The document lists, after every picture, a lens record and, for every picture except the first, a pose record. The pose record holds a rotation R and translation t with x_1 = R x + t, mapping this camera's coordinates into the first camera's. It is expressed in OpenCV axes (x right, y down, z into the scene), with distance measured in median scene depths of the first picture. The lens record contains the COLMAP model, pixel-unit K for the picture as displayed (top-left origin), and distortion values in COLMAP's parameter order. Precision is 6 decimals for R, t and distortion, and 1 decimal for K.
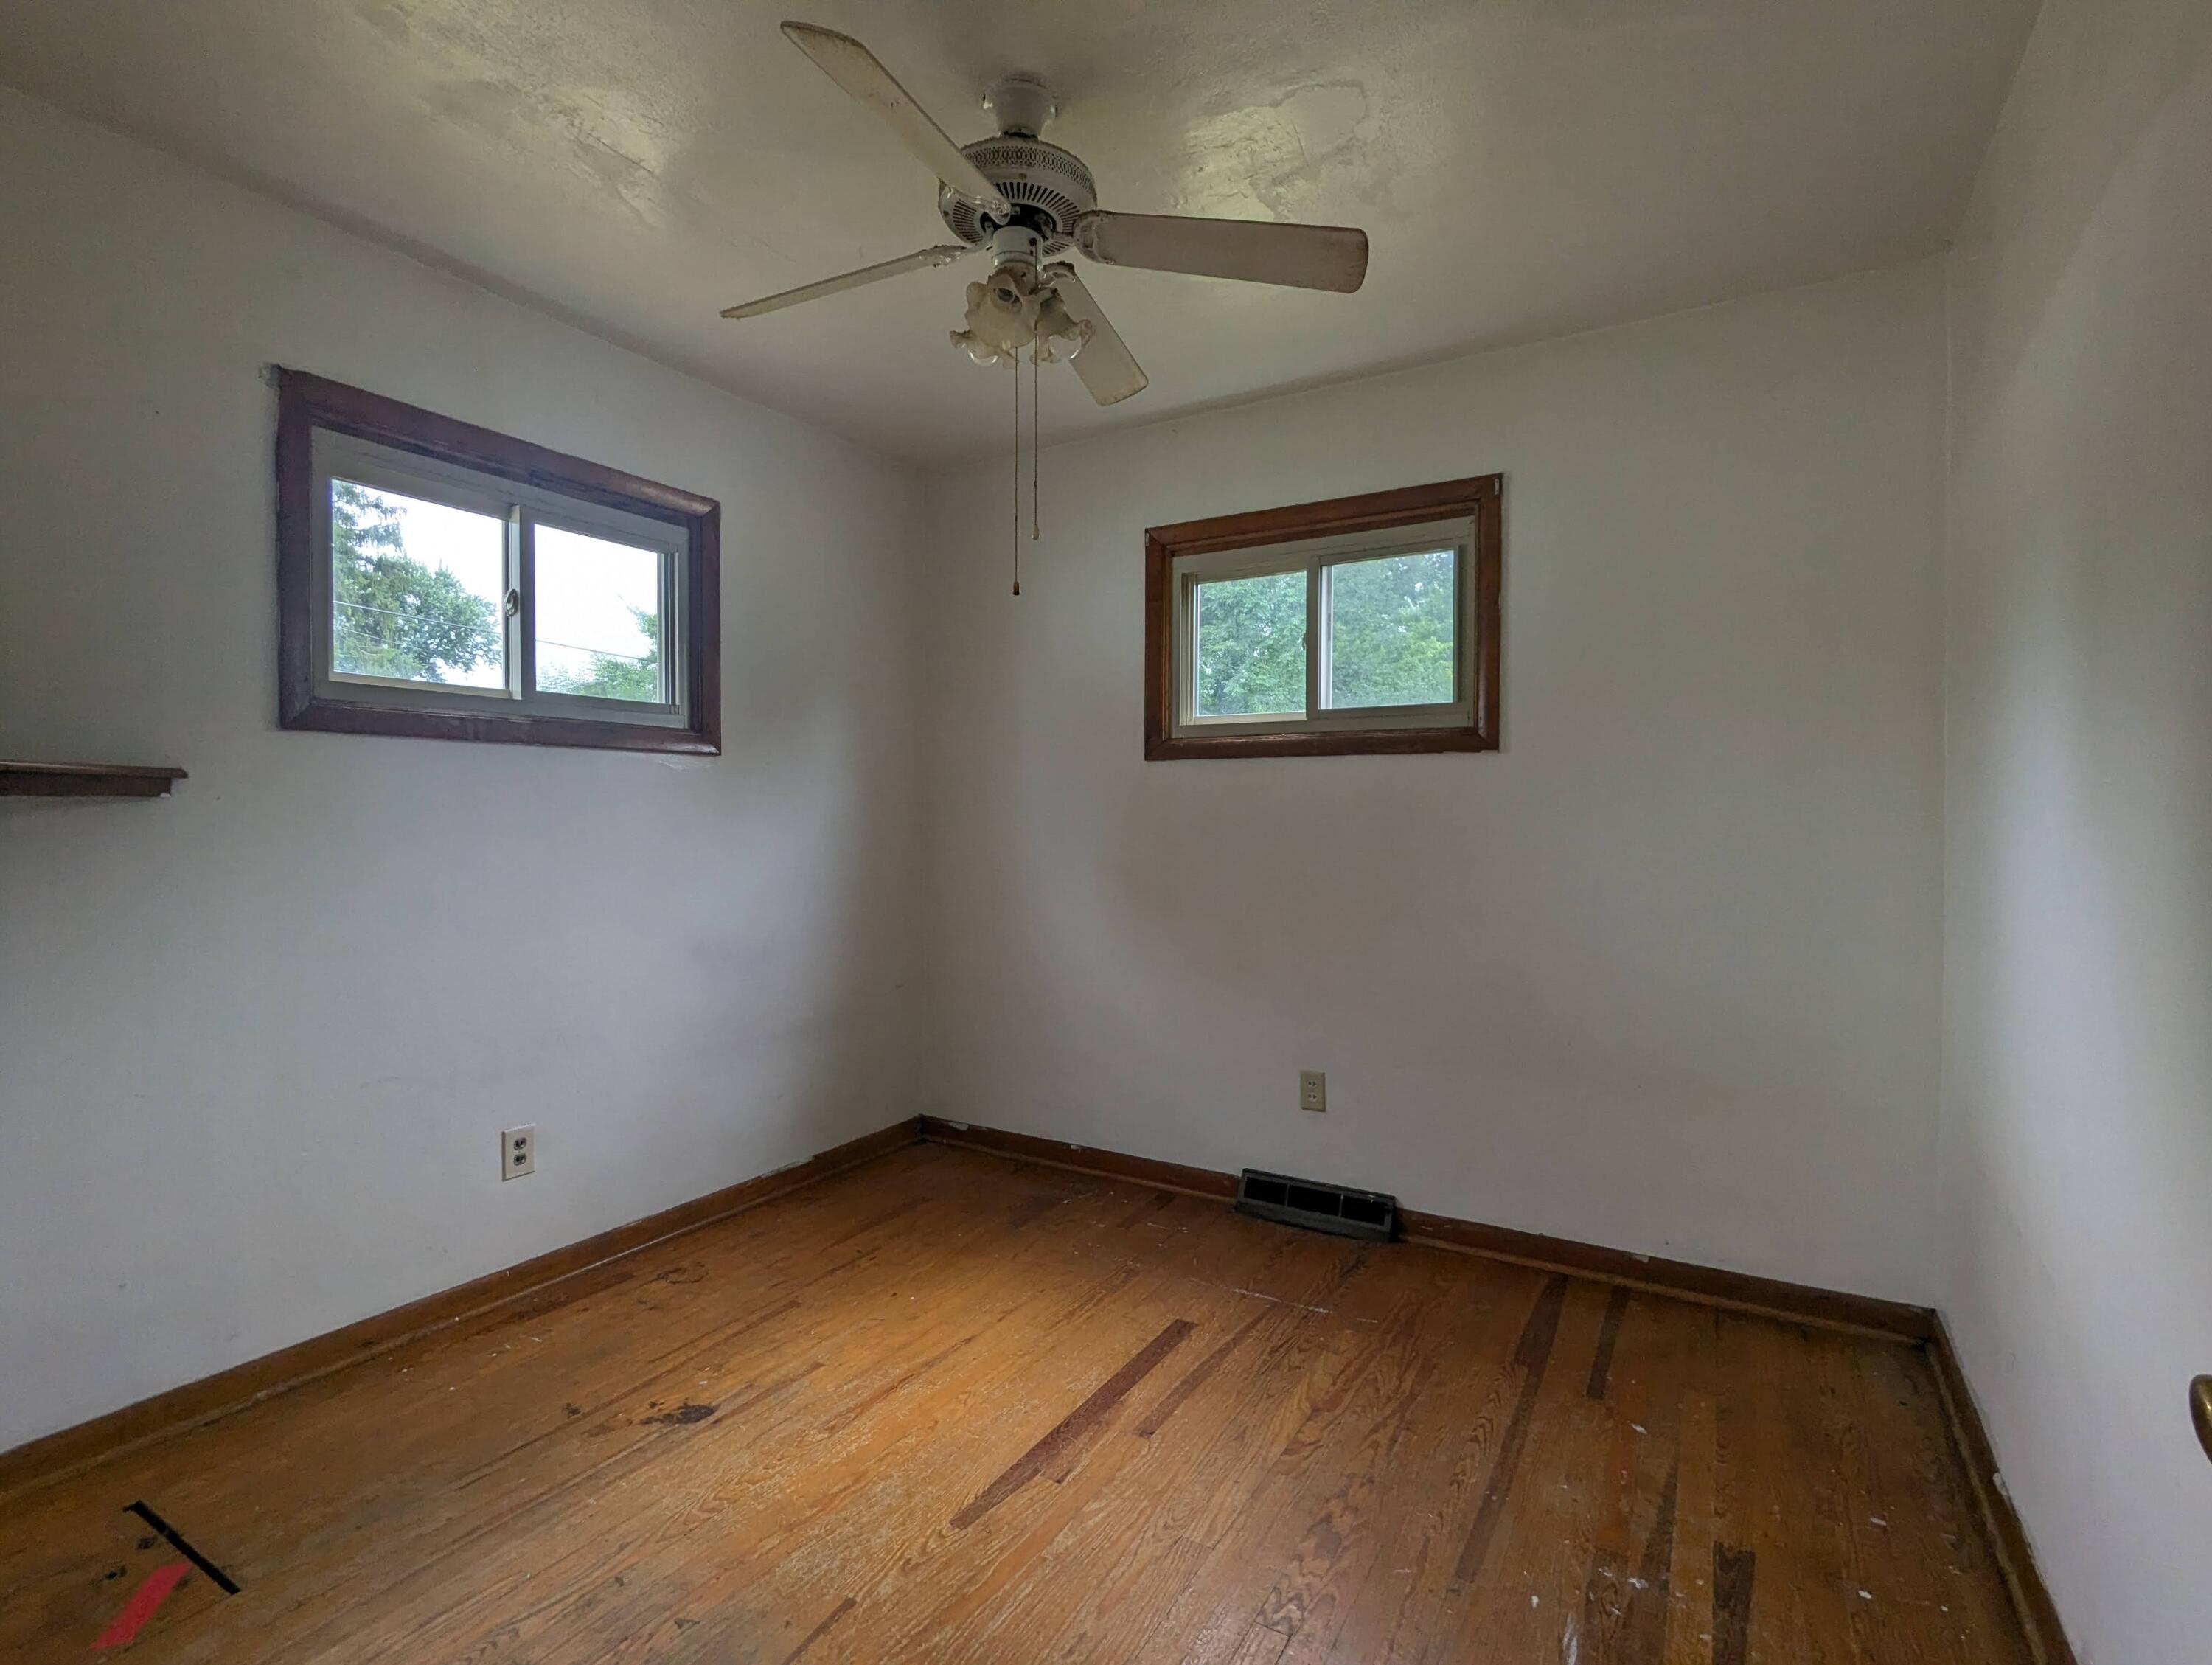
lens RADIAL K [[1056.1, 0, 1108.0], [0, 1056.1, 831.8], [0, 0, 1]] dist [0.004024, 0.003251]
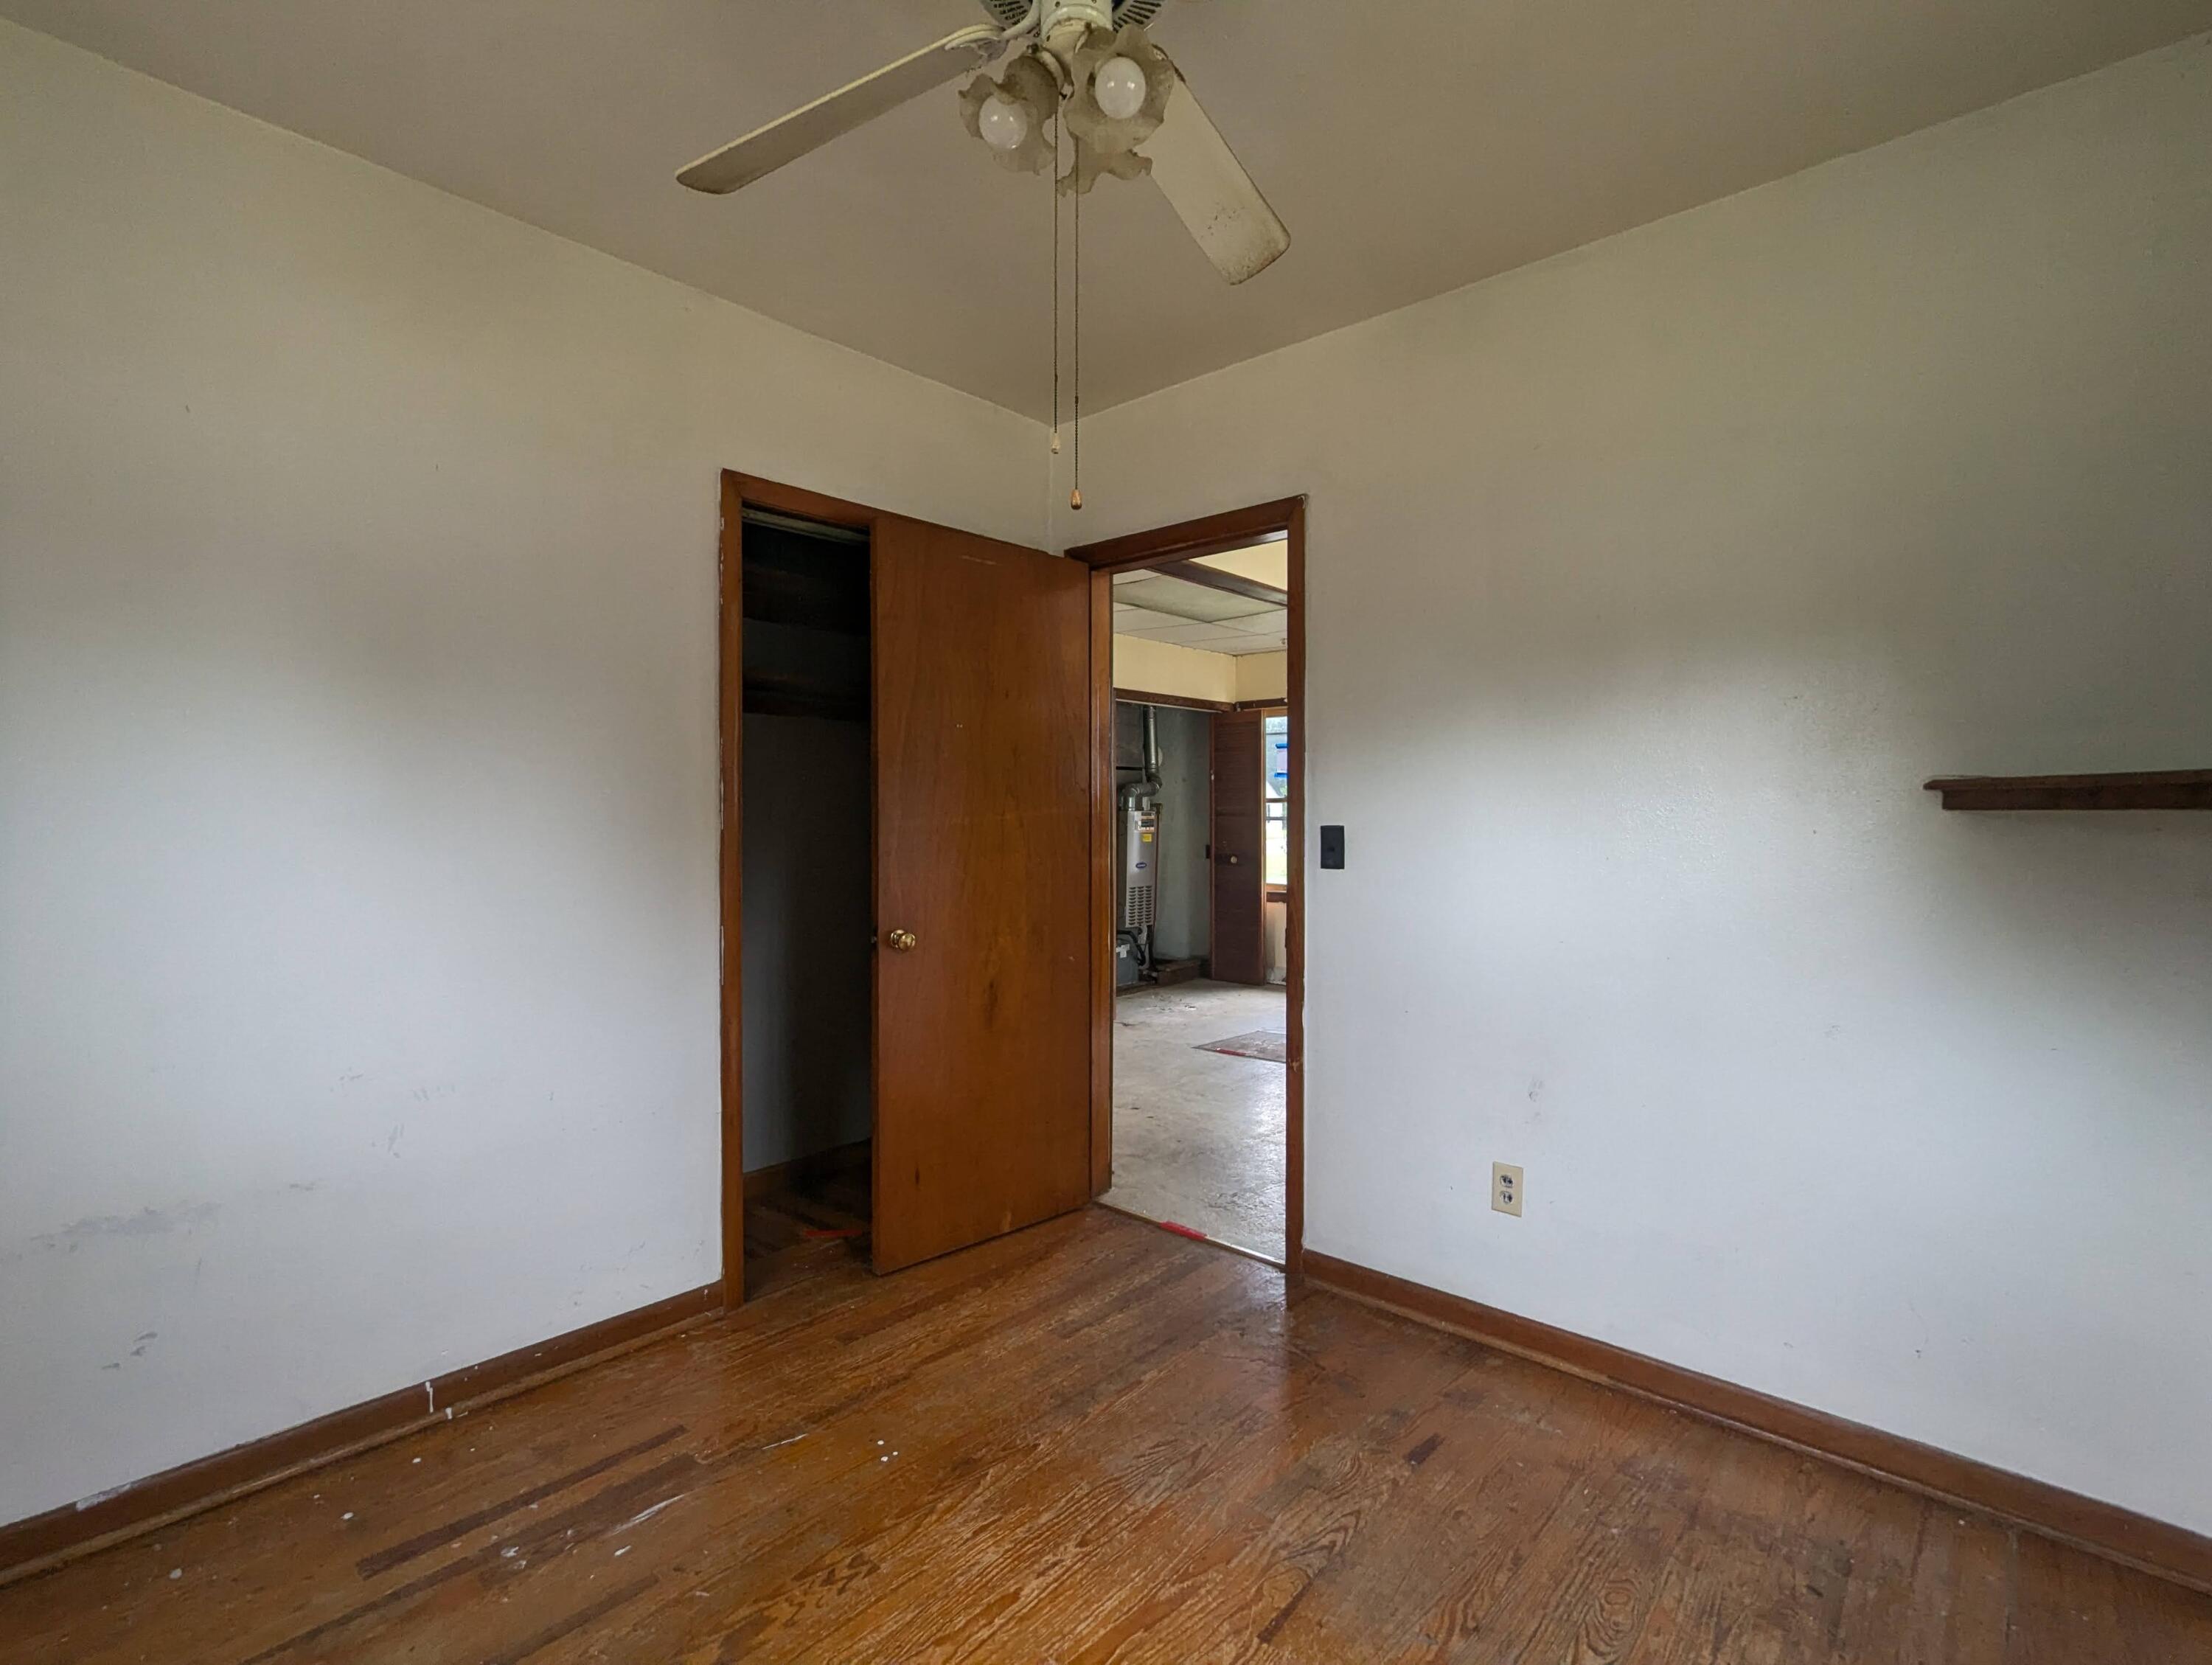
lens RADIAL K [[1056.1, 0, 1104.7], [0, 1056.1, 828.7], [0, 0, 1]] dist [0.004024, 0.003251]
pose [[-0.980930, -0.006031, 0.194267, -0.264470], [-0.001451, 0.999718, 0.023707, -0.029271], [-0.194355, 0.022973, -0.980662, 1.823643]]
